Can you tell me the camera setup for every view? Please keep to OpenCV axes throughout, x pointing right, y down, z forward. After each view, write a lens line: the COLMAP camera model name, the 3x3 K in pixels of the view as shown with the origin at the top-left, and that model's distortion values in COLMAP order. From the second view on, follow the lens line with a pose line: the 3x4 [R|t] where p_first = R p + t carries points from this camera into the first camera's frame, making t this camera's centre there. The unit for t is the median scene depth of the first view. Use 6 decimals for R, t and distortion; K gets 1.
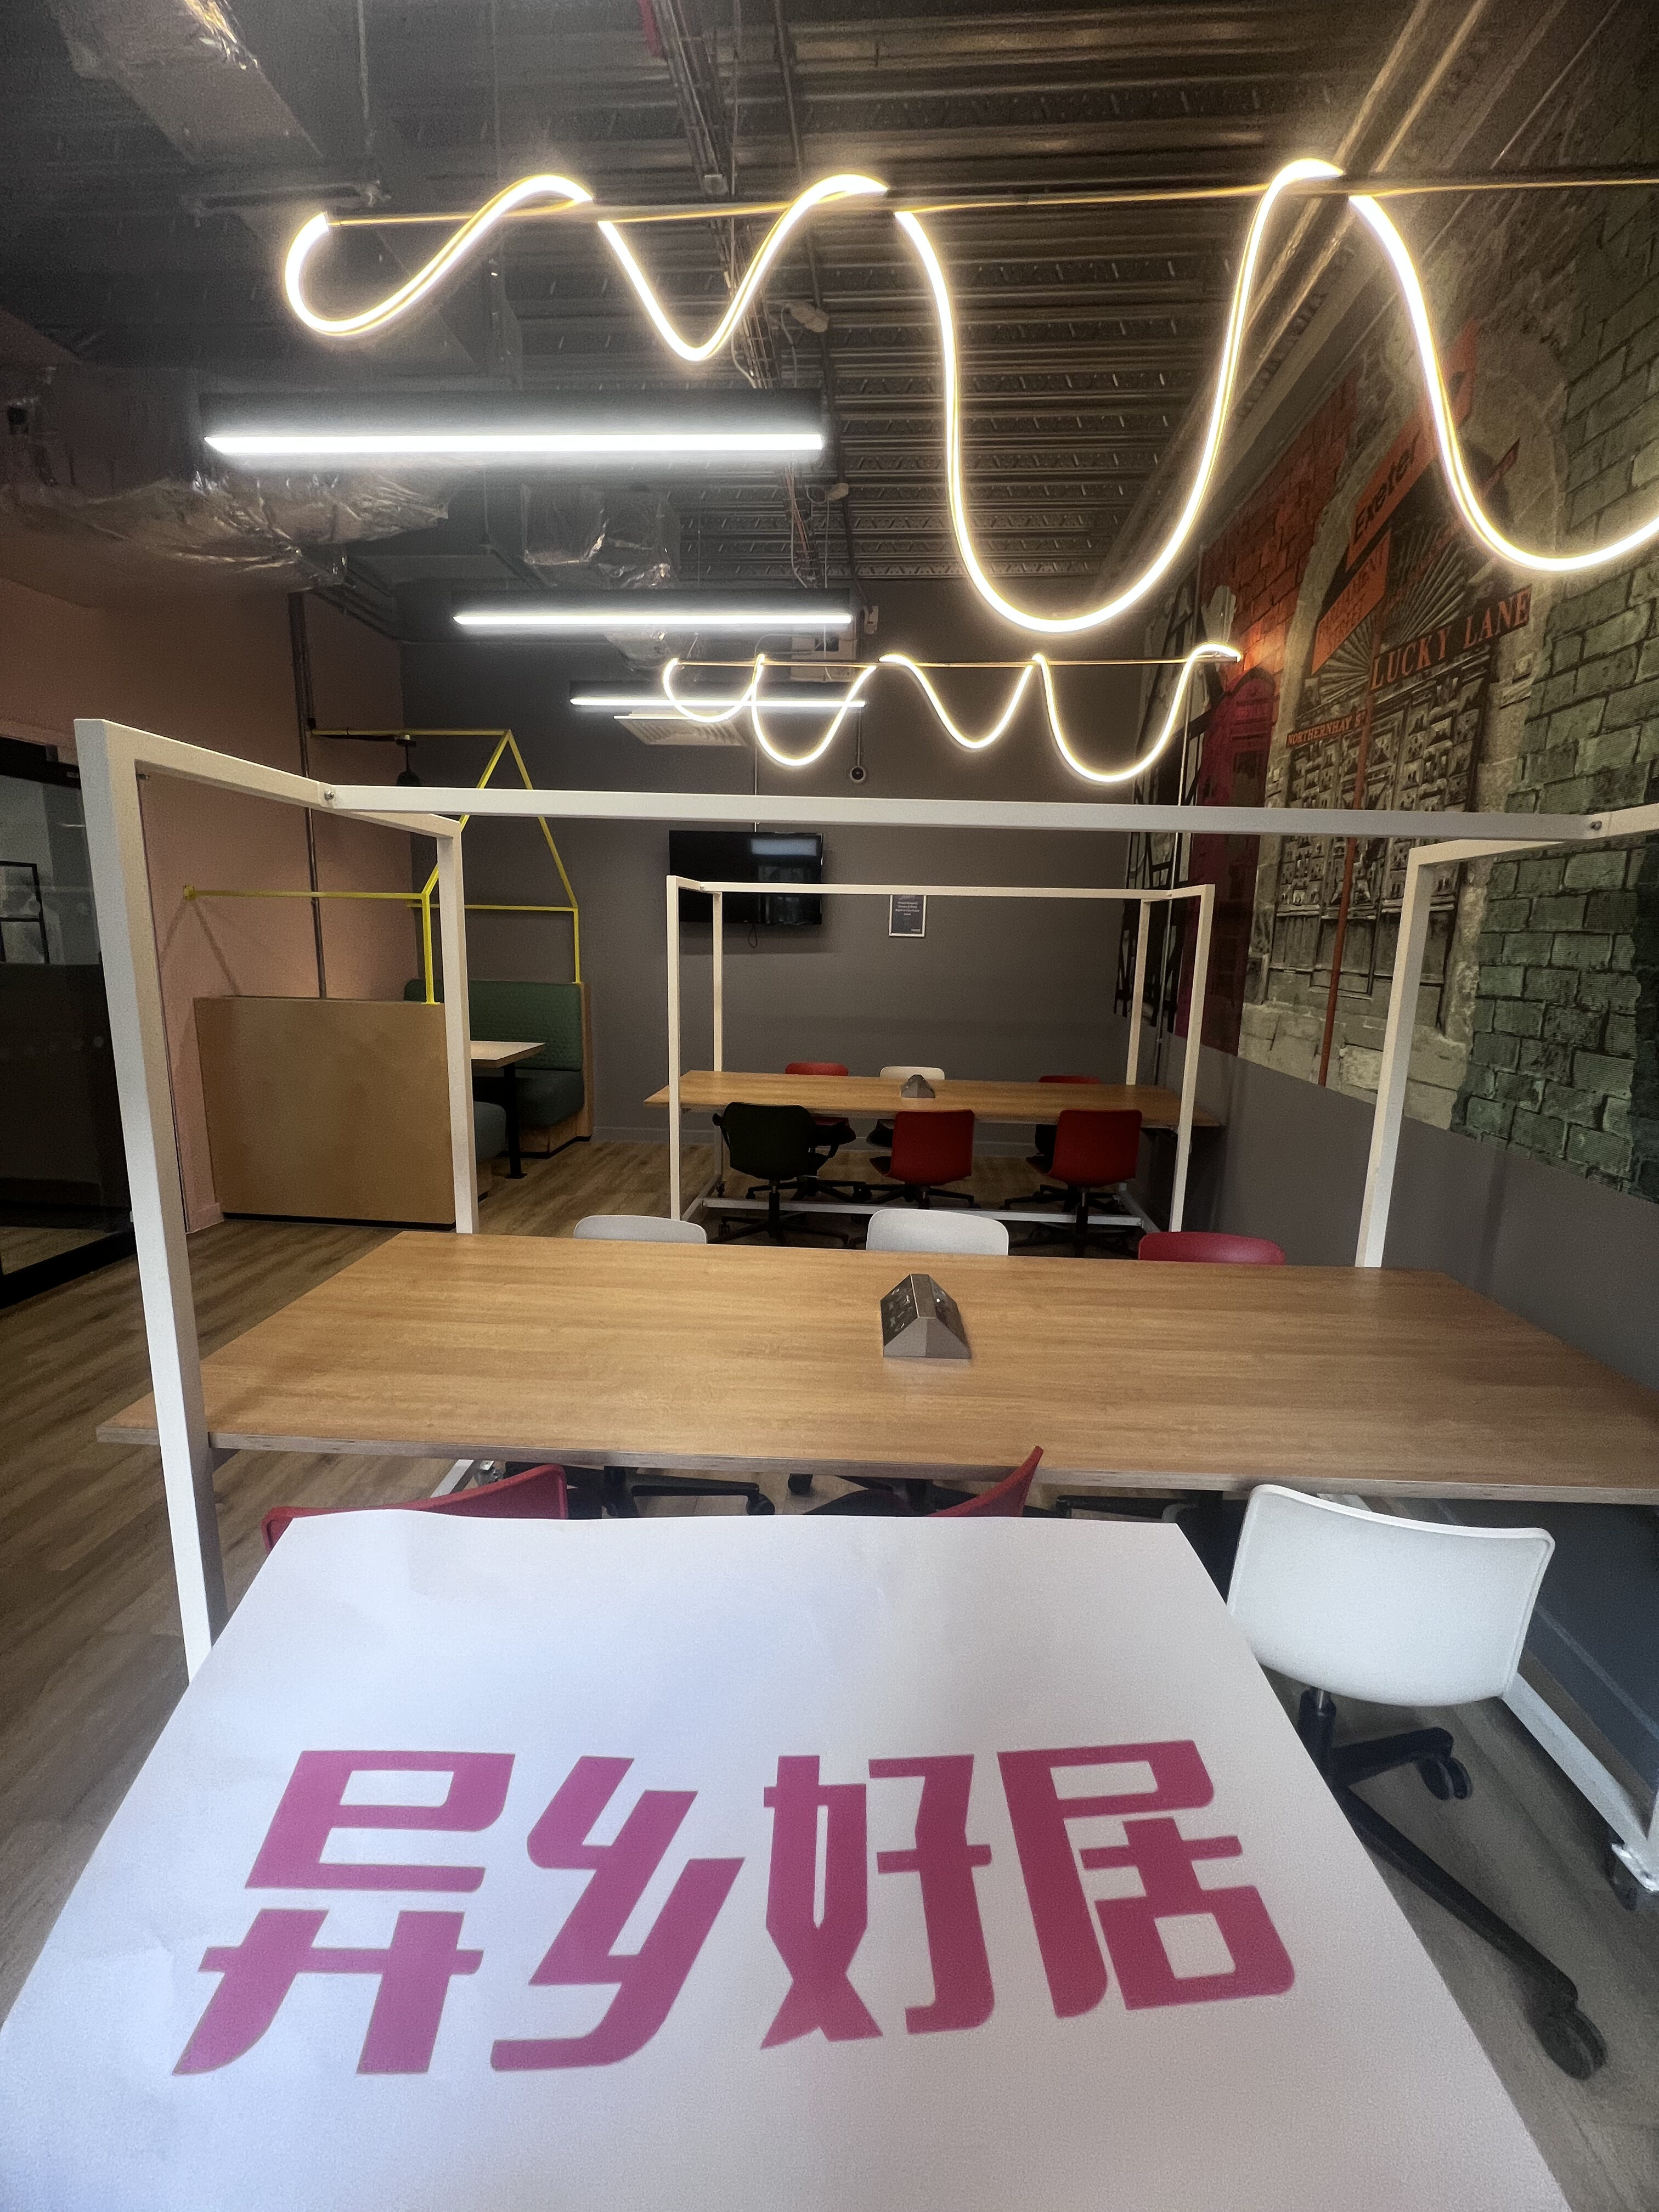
lens RADIAL K [[896.3, 0, 831.0], [0, 896.3, 1102.7], [0, 0, 1]] dist [-0.002984, 0.000899]
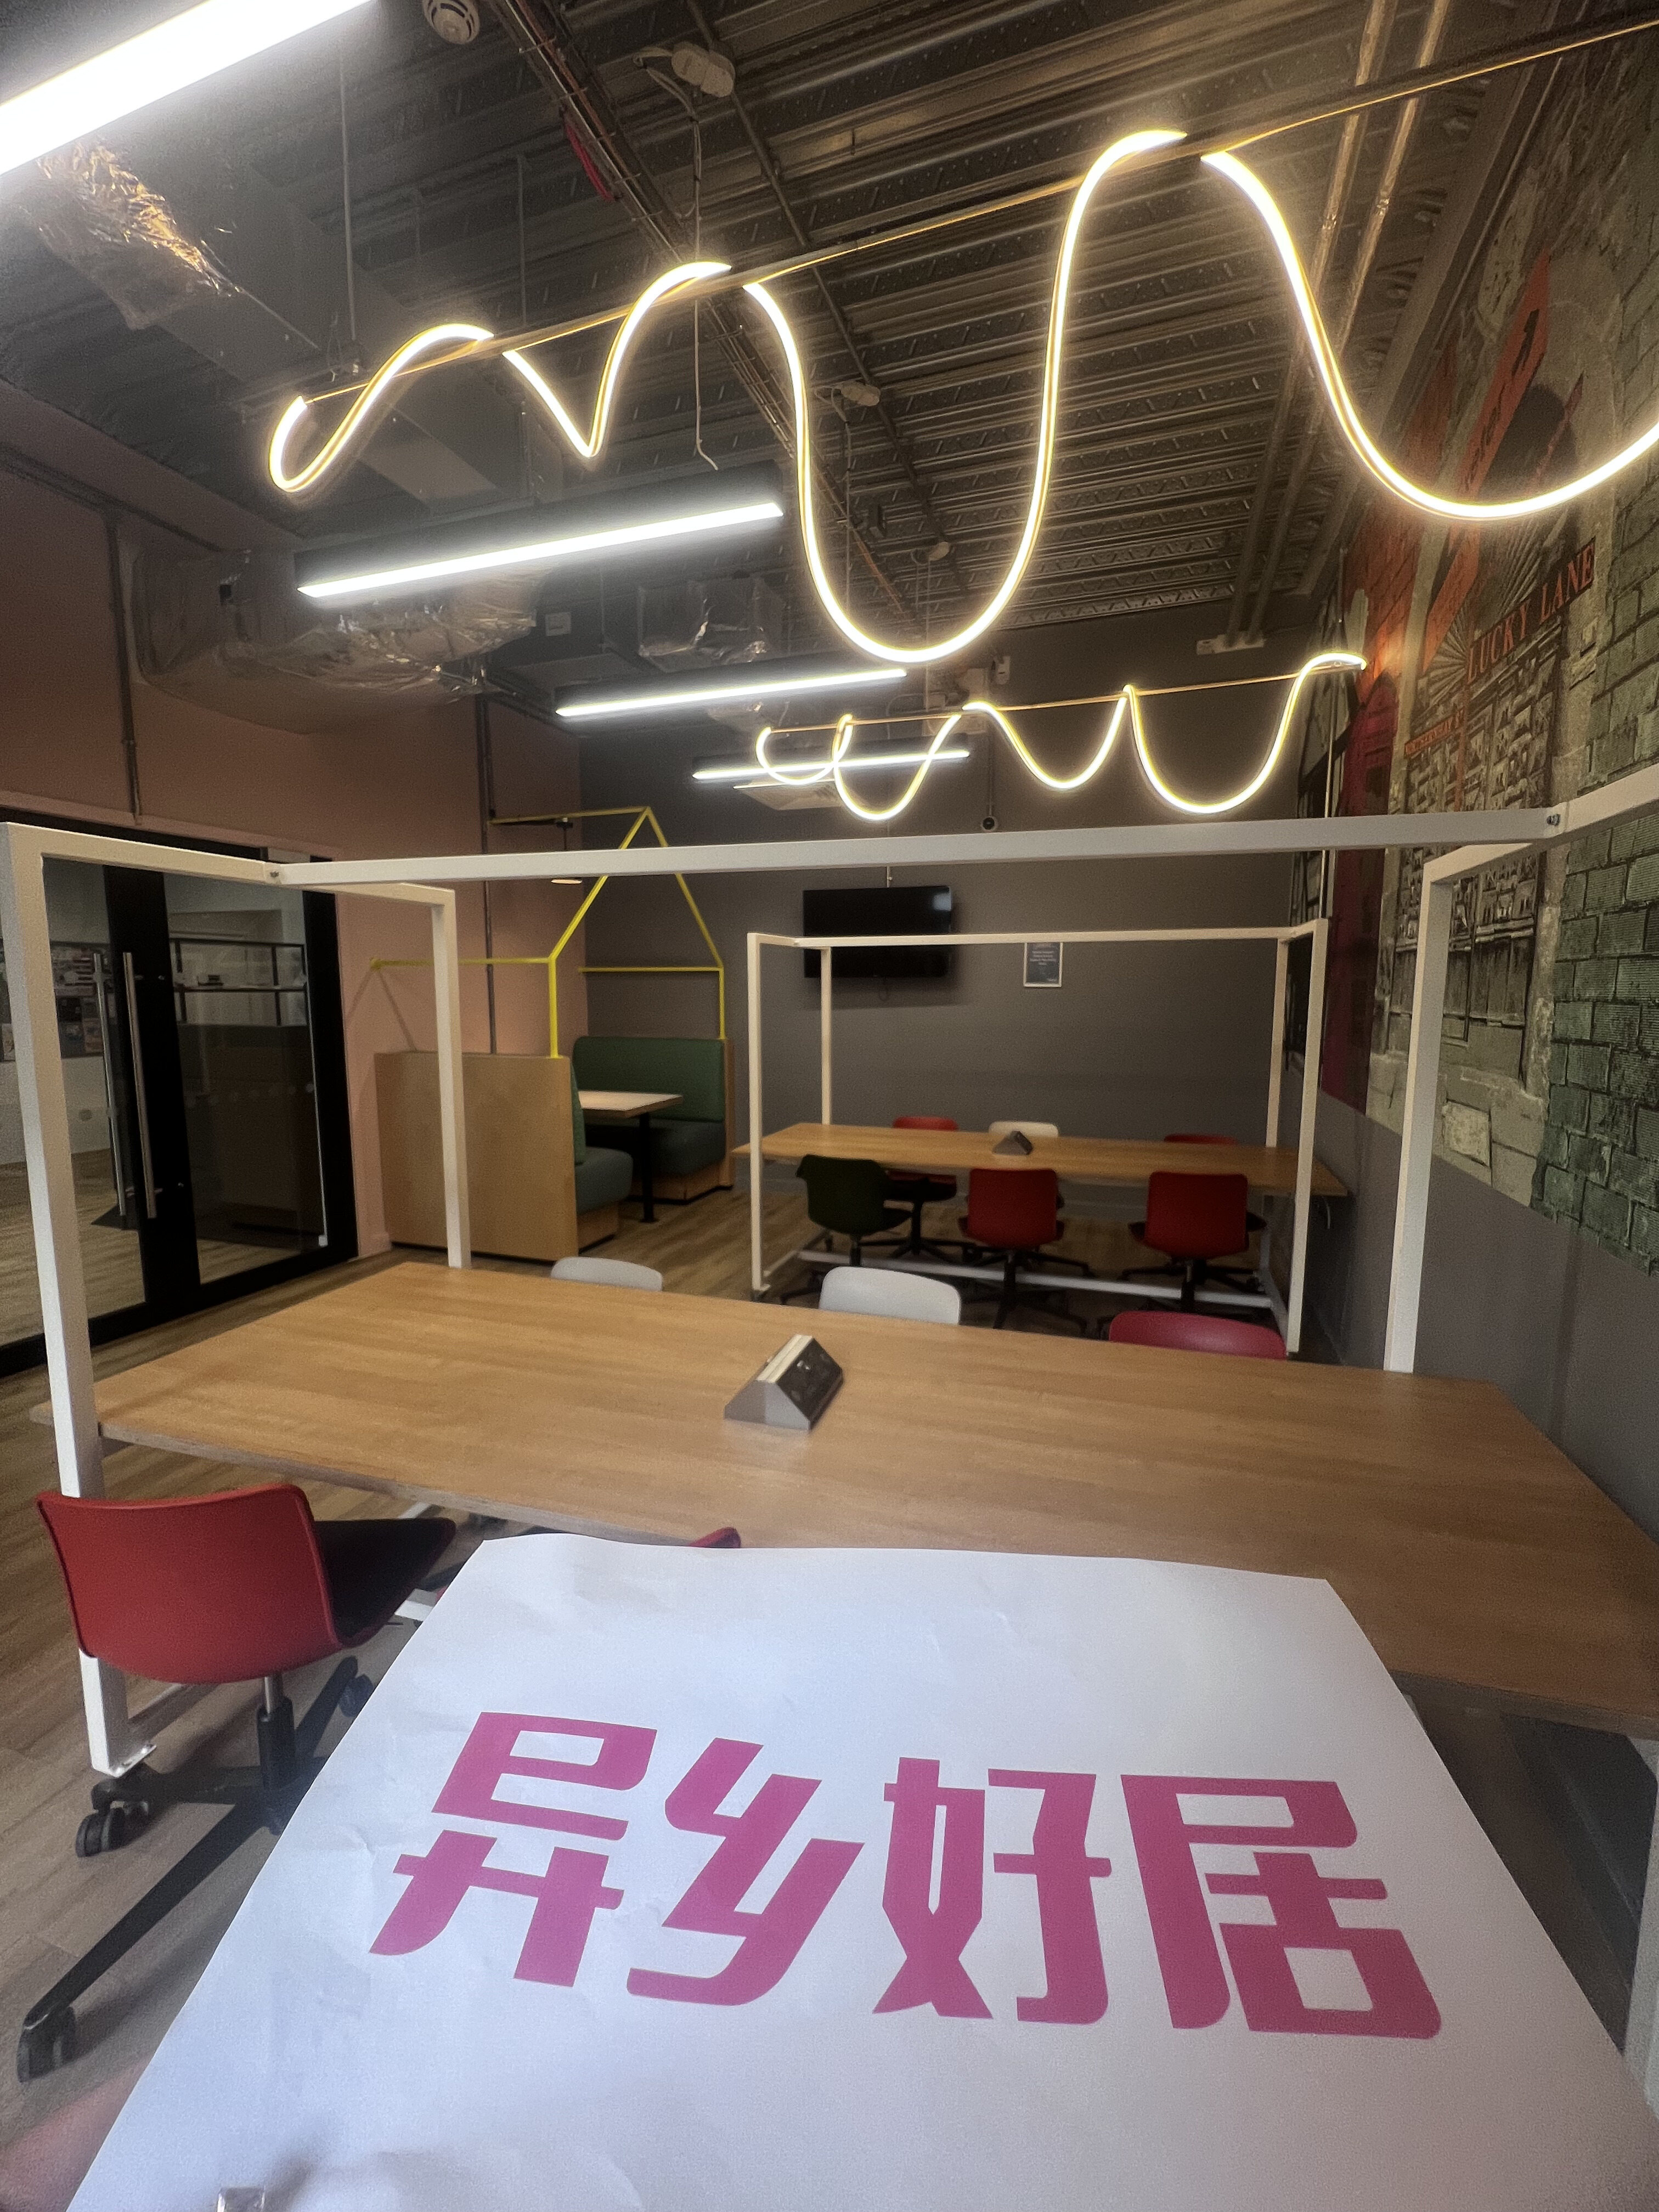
lens RADIAL K [[896.3, 0, 836.7], [0, 896.3, 1100.7], [0, 0, 1]] dist [-0.002984, 0.000899]
pose [[0.966469, 0.009115, -0.256623, 0.243393], [-0.025212, 0.997909, -0.059507, -0.000459], [0.255544, 0.063982, 0.964678, 0.051200]]
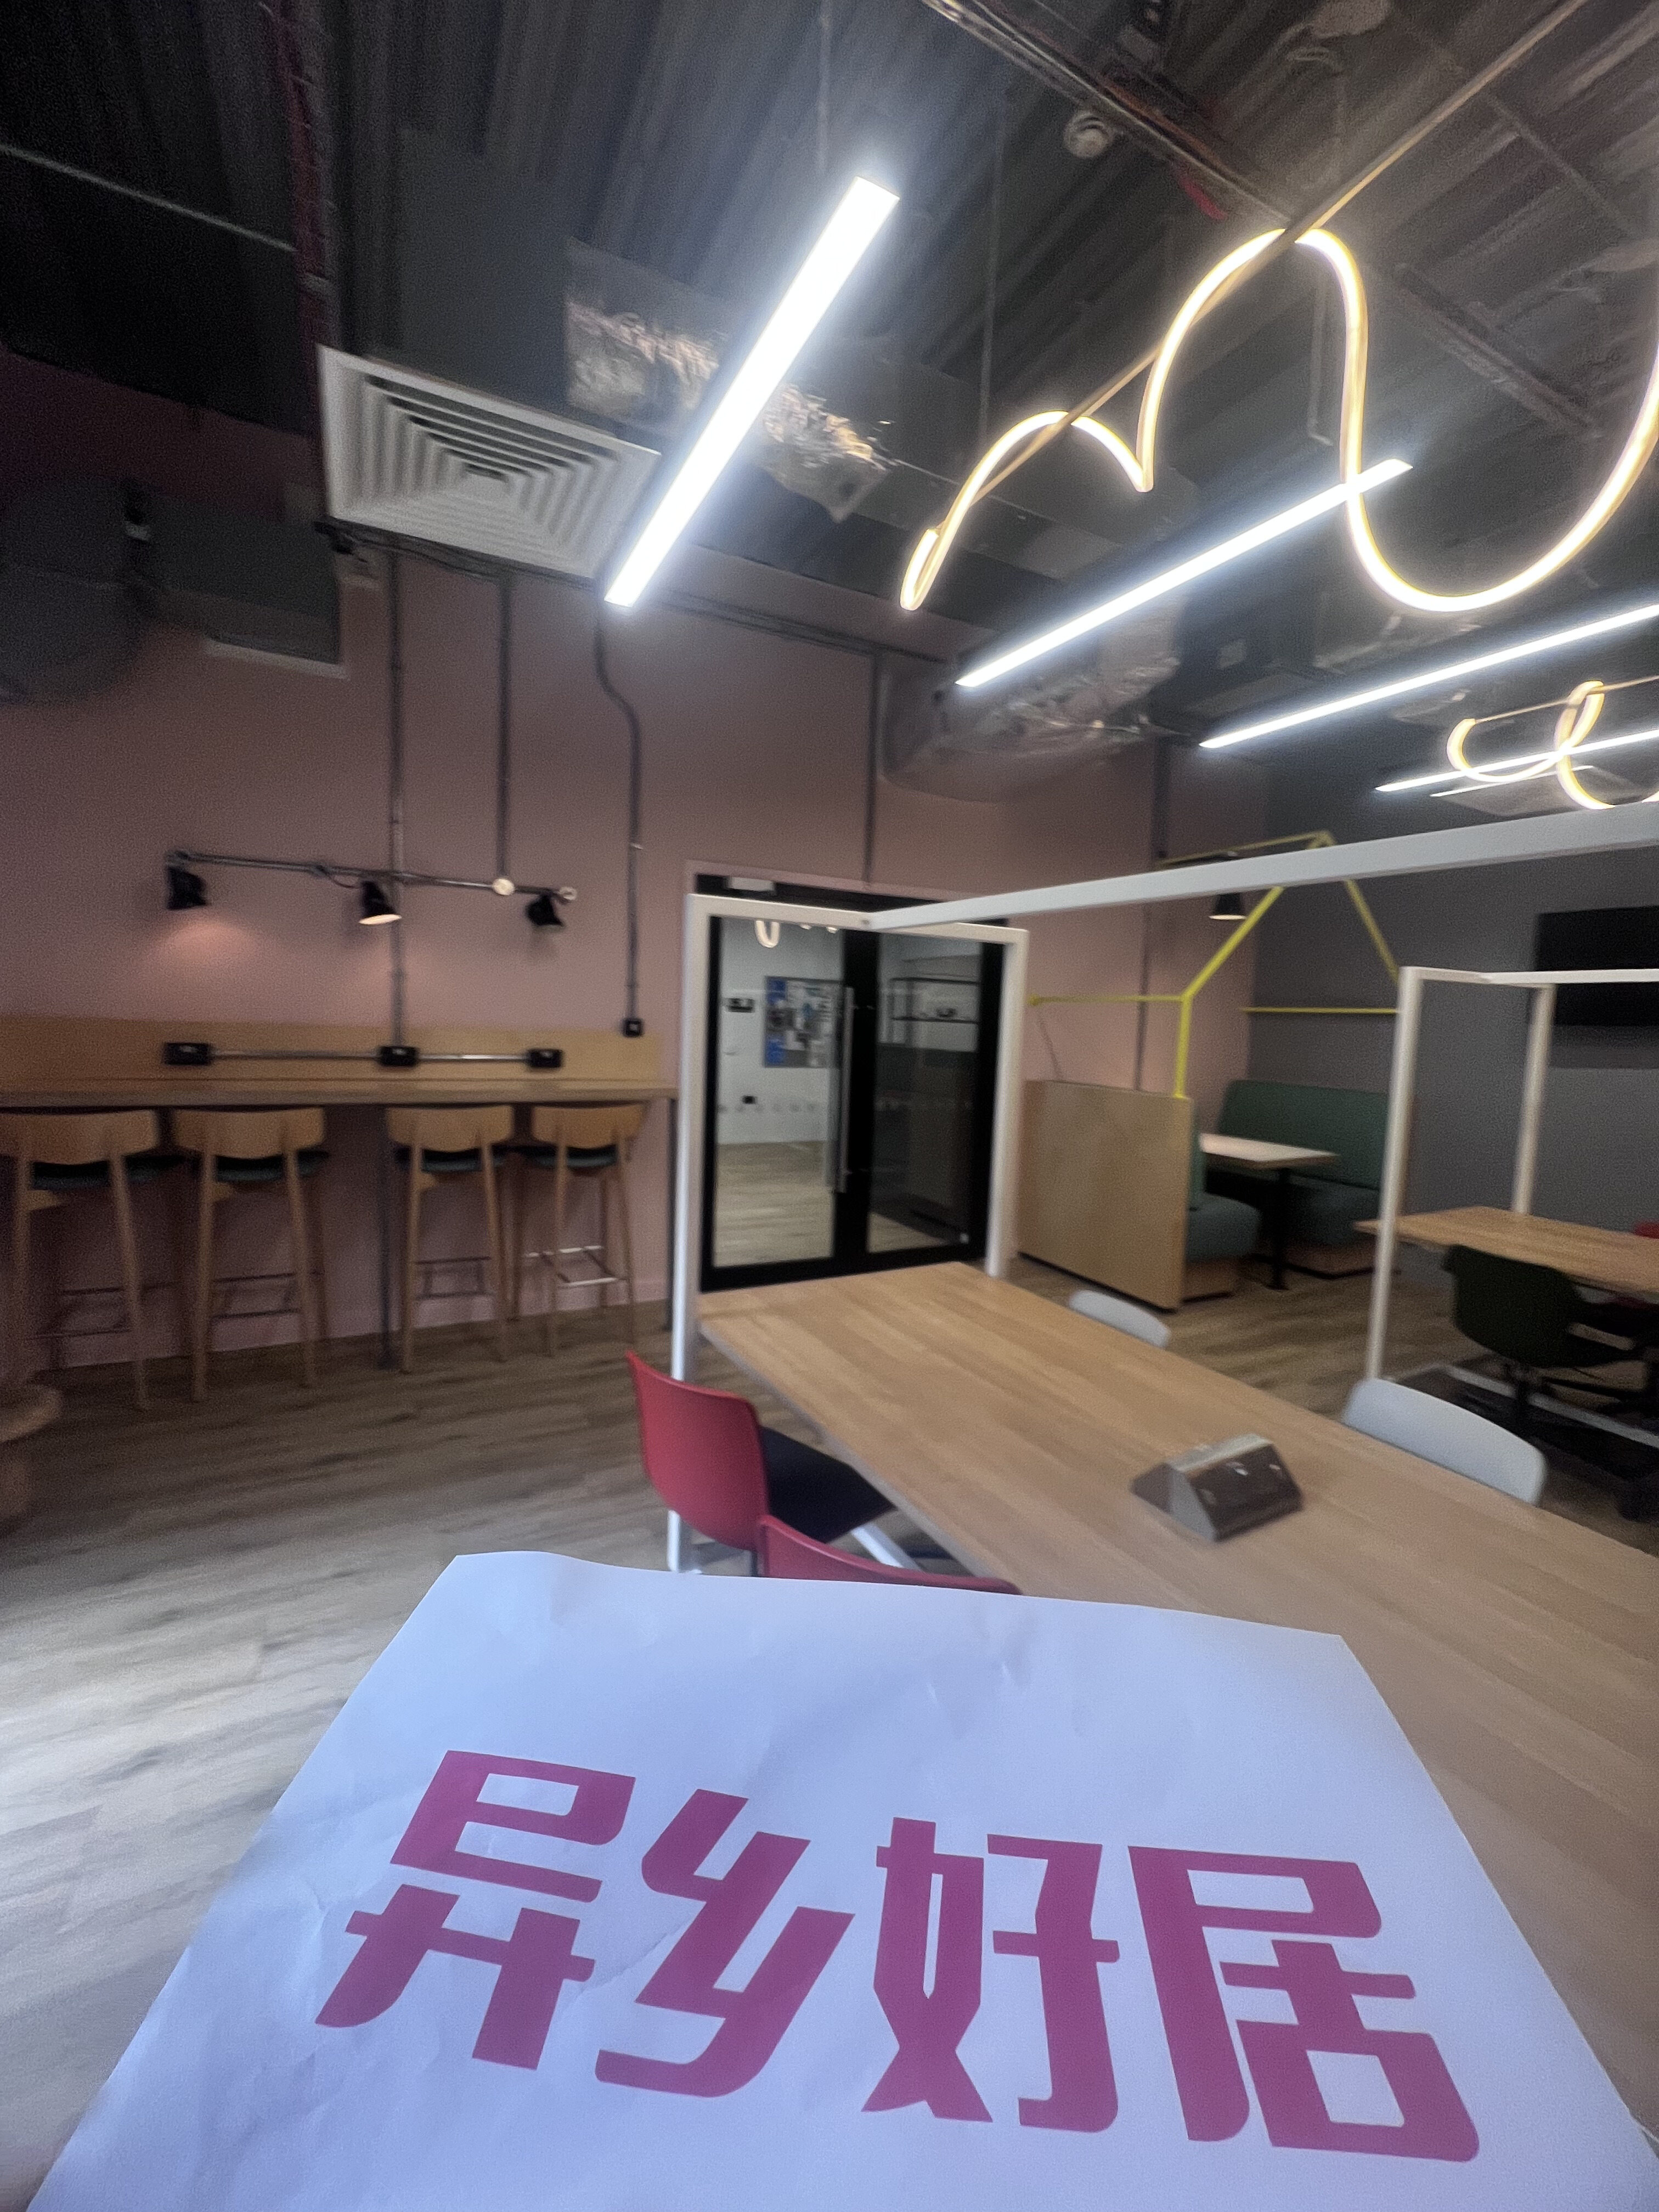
lens RADIAL K [[896.3, 0, 830.9], [0, 896.3, 1101.4], [0, 0, 1]] dist [-0.002984, 0.000899]
pose [[0.531297, 0.076353, -0.843738, 0.353202], [-0.177770, 0.983805, -0.022913, -0.009852], [0.828324, 0.162165, 0.536266, 0.132124]]
